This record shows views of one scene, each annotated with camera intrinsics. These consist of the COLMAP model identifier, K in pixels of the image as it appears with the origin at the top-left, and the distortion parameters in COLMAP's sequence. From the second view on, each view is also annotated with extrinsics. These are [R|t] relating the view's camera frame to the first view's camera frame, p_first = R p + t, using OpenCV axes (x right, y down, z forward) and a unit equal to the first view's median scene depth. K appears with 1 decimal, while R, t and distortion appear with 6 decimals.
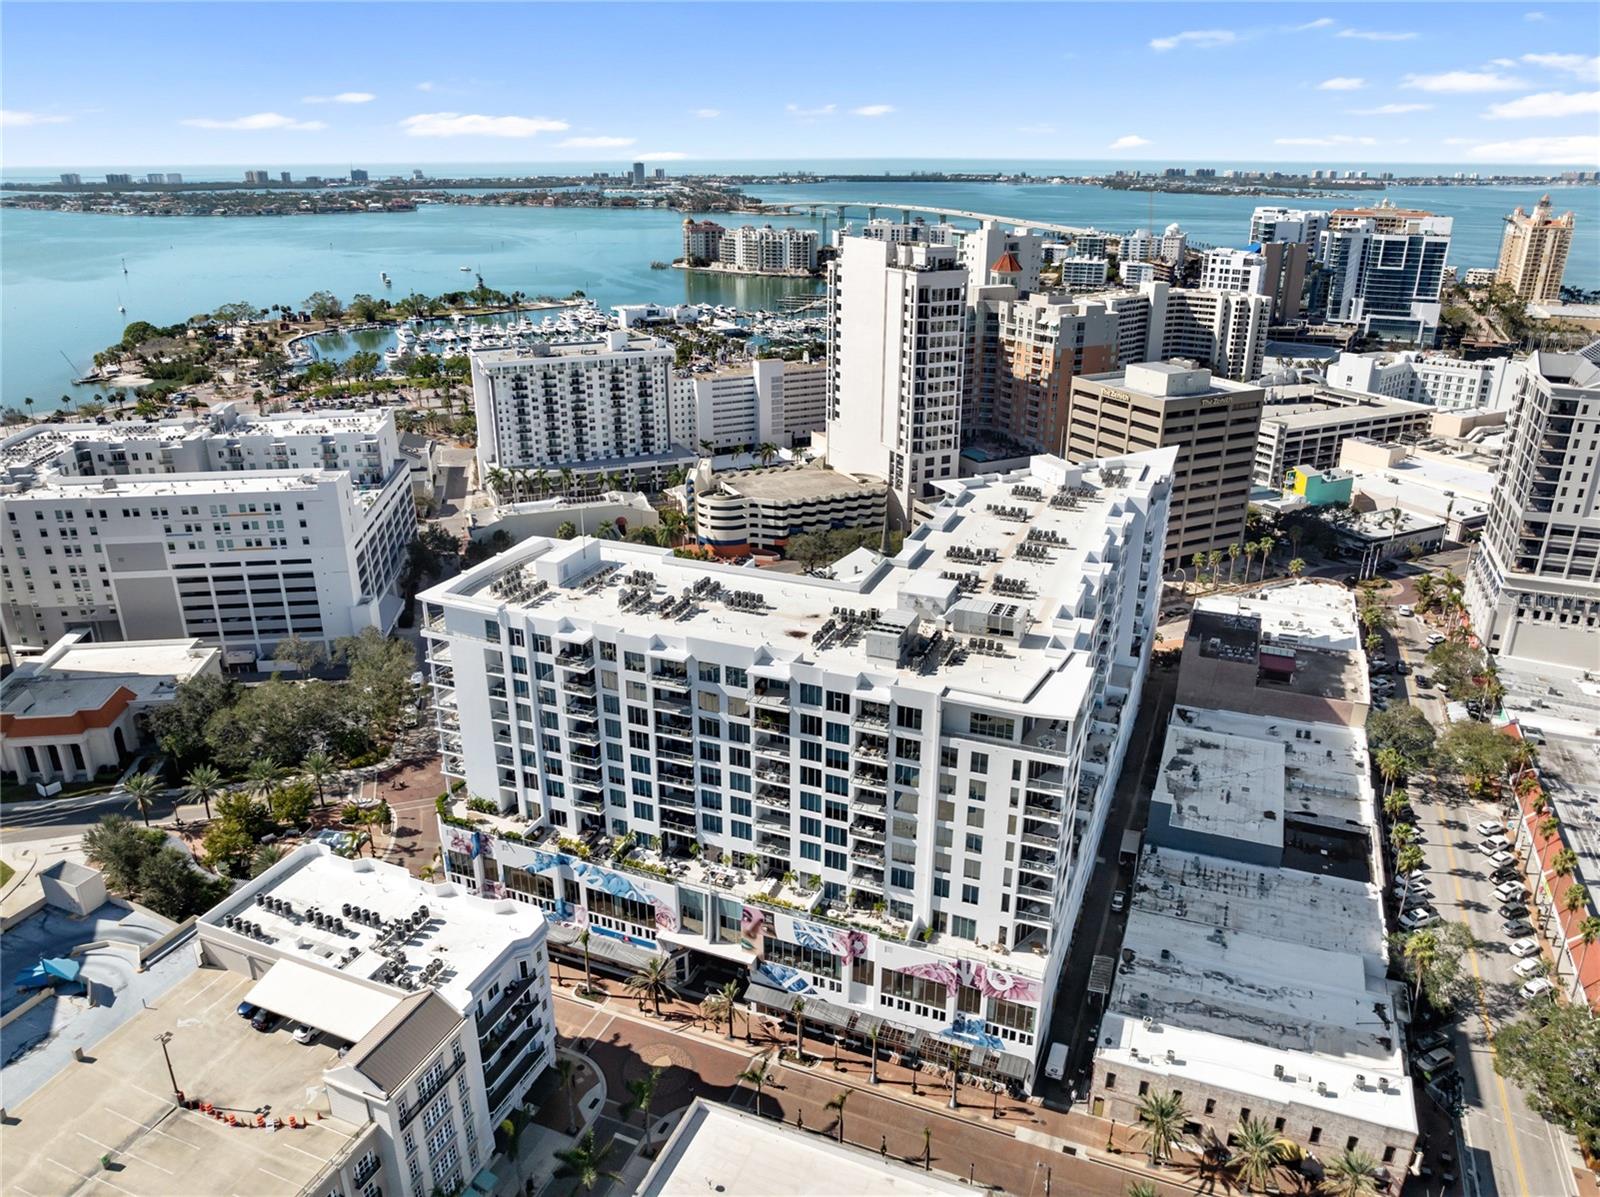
lens RADIAL K [[1131.6, 0, 799.5], [0, 1131.6, 596.3], [0, 0, 1]] dist [-0.043741, 0.012129]
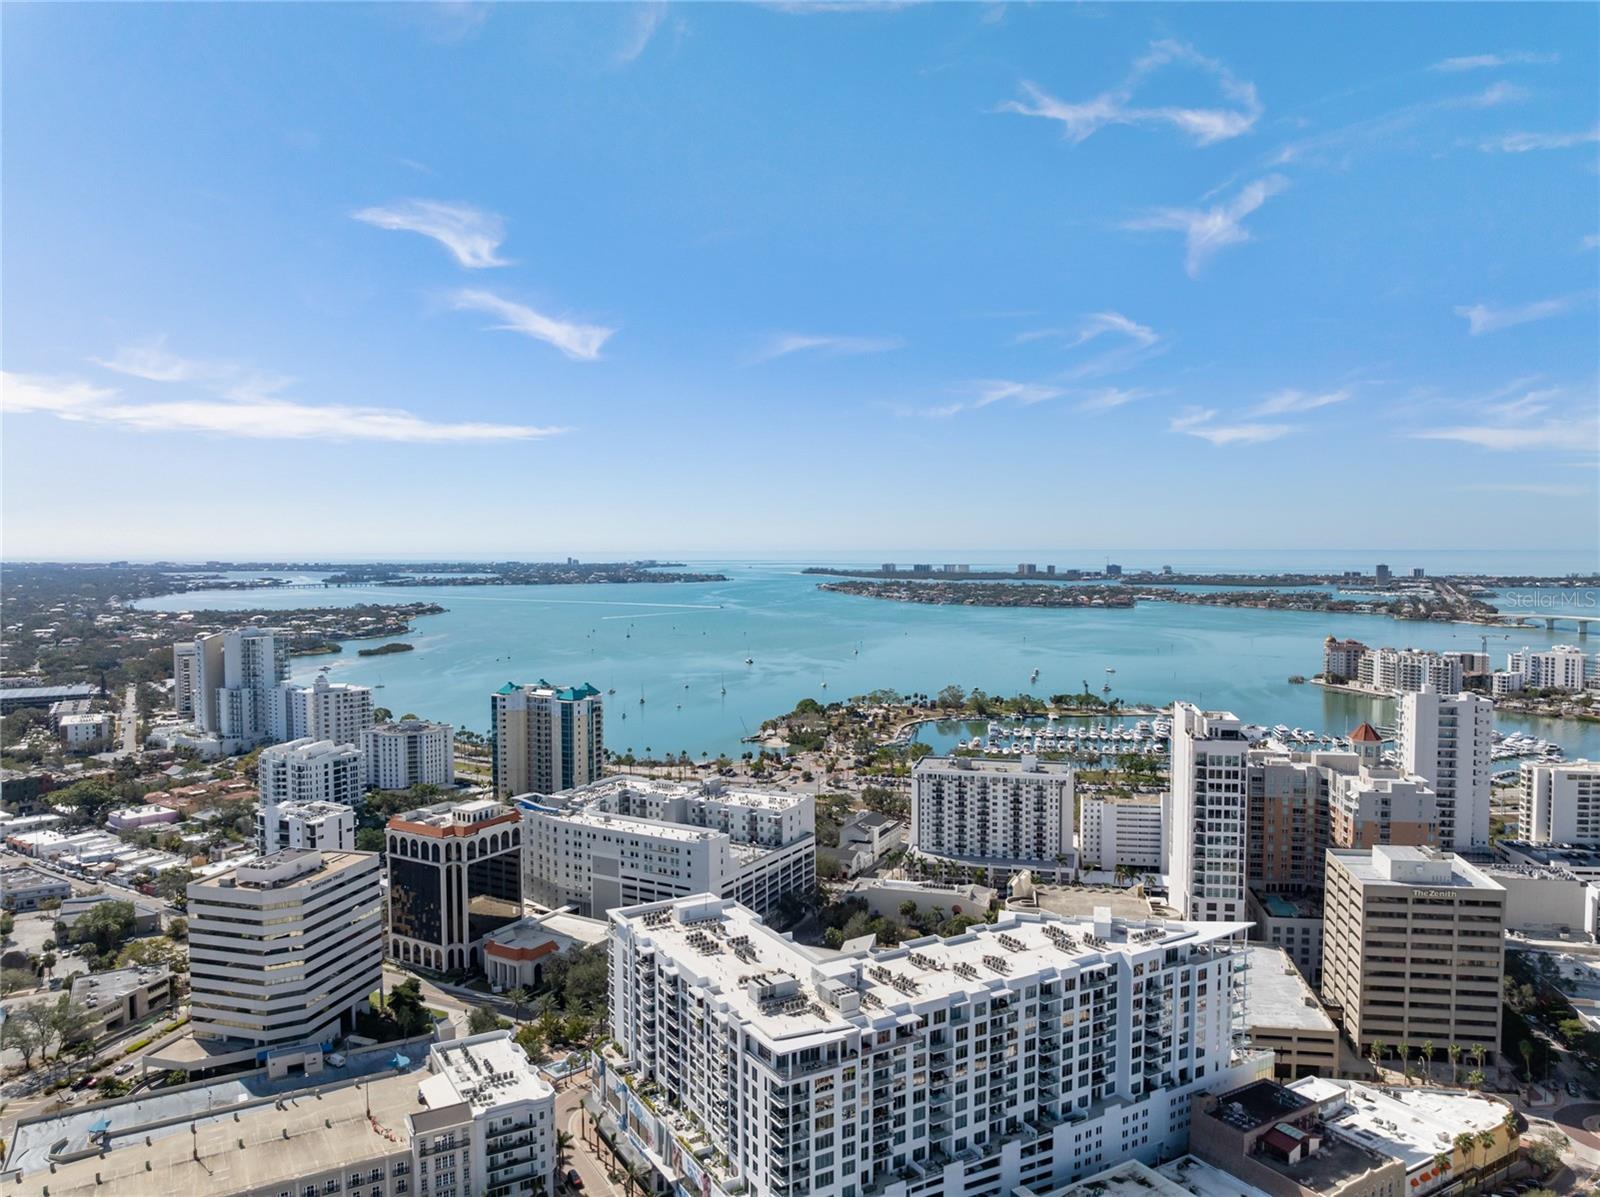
lens RADIAL K [[1131.6, 0, 793.5], [0, 1131.6, 602.8], [0, 0, 1]] dist [-0.043741, 0.012129]
pose [[0.792855, 0.027995, -0.608766, 0.565429], [-0.220509, 0.944435, -0.243760, -0.053244], [0.568116, 0.327505, 0.754973, -0.194849]]
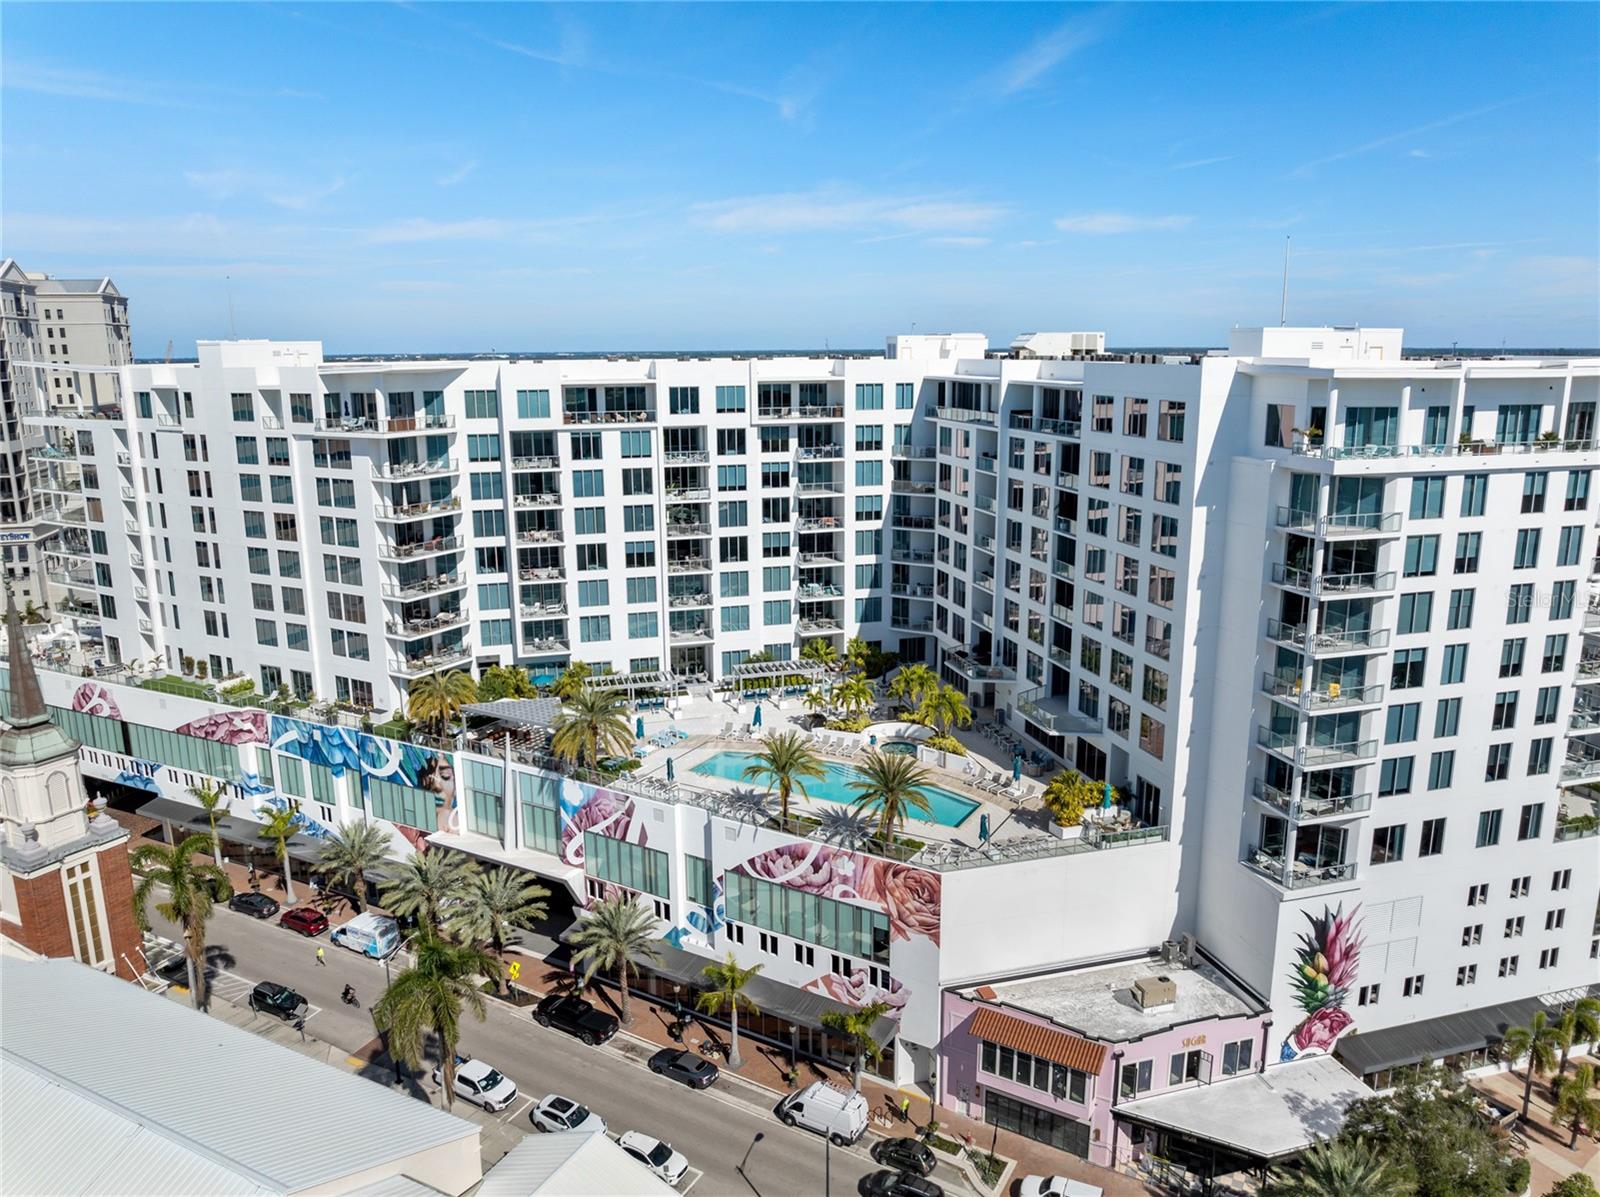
lens RADIAL K [[1131.6, 0, 795.1], [0, 1131.6, 594.7], [0, 0, 1]] dist [-0.043741, 0.012129]
pose [[-0.608655, -0.166560, 0.775756, -0.283090], [0.299171, 0.857375, 0.418813, -0.129837], [-0.734871, 0.486996, -0.472016, 0.902147]]
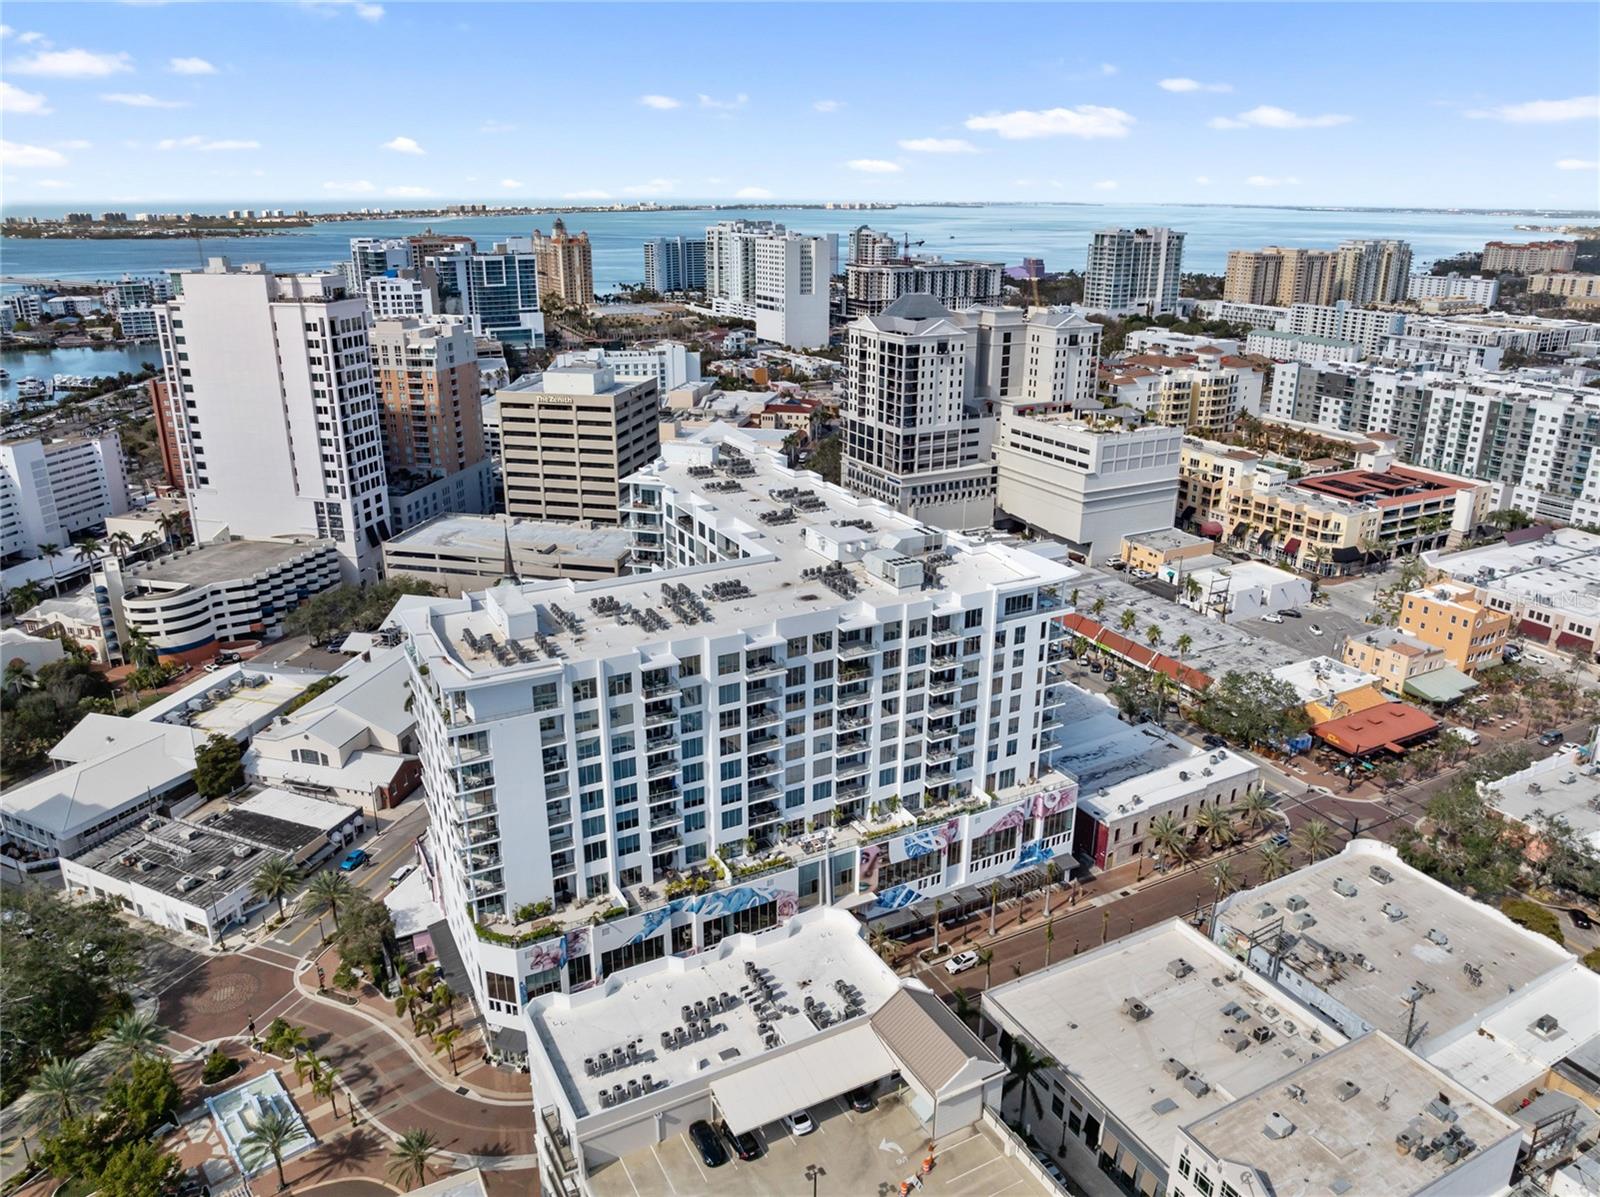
lens RADIAL K [[1131.6, 0, 799.9], [0, 1131.6, 596.5], [0, 0, 1]] dist [-0.043741, 0.012129]
pose [[0.638265, -0.258332, 0.725178, -0.438671], [0.281618, 0.955071, 0.092361, -0.038711], [-0.716456, 0.145273, 0.682339, 0.150931]]
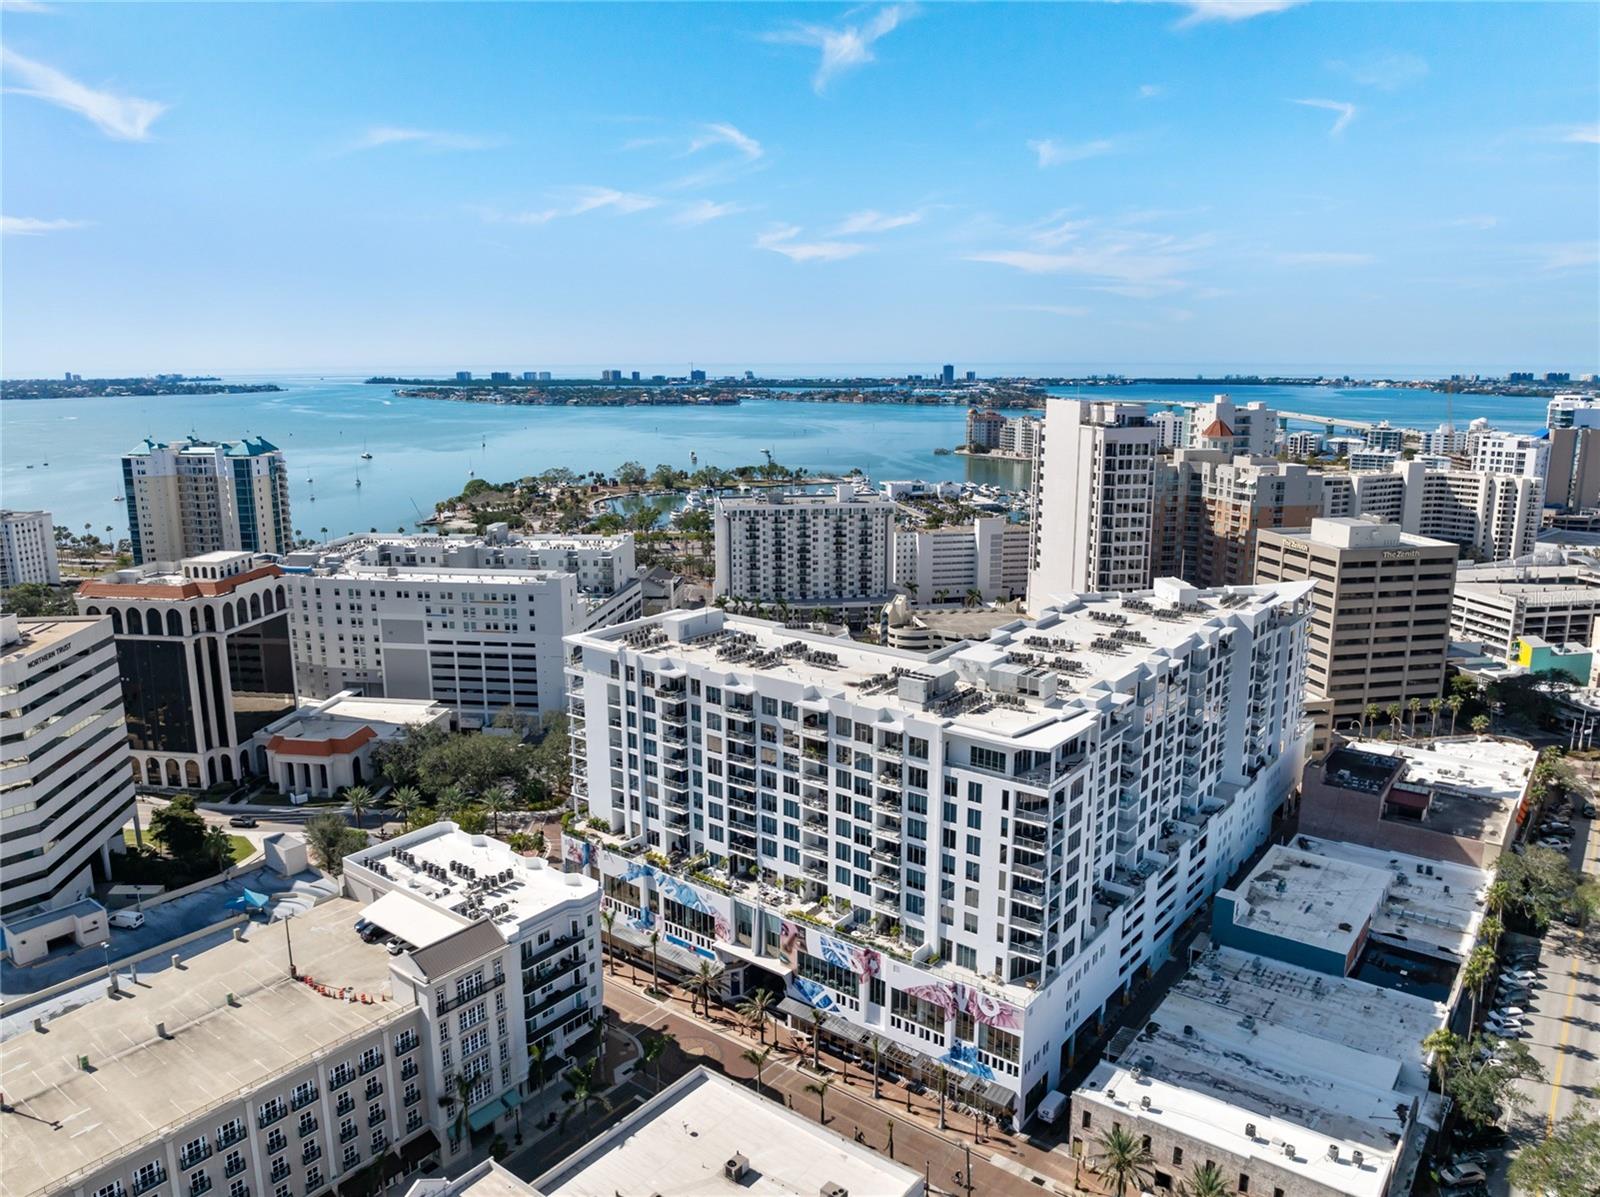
lens RADIAL K [[1131.6, 0, 799.1], [0, 1131.6, 597.6], [0, 0, 1]] dist [-0.043741, 0.012129]
pose [[0.963616, 0.051552, -0.262272, 0.133360], [-0.094735, 0.983398, -0.154772, 0.071863], [0.249939, 0.173987, 0.952502, -0.064990]]
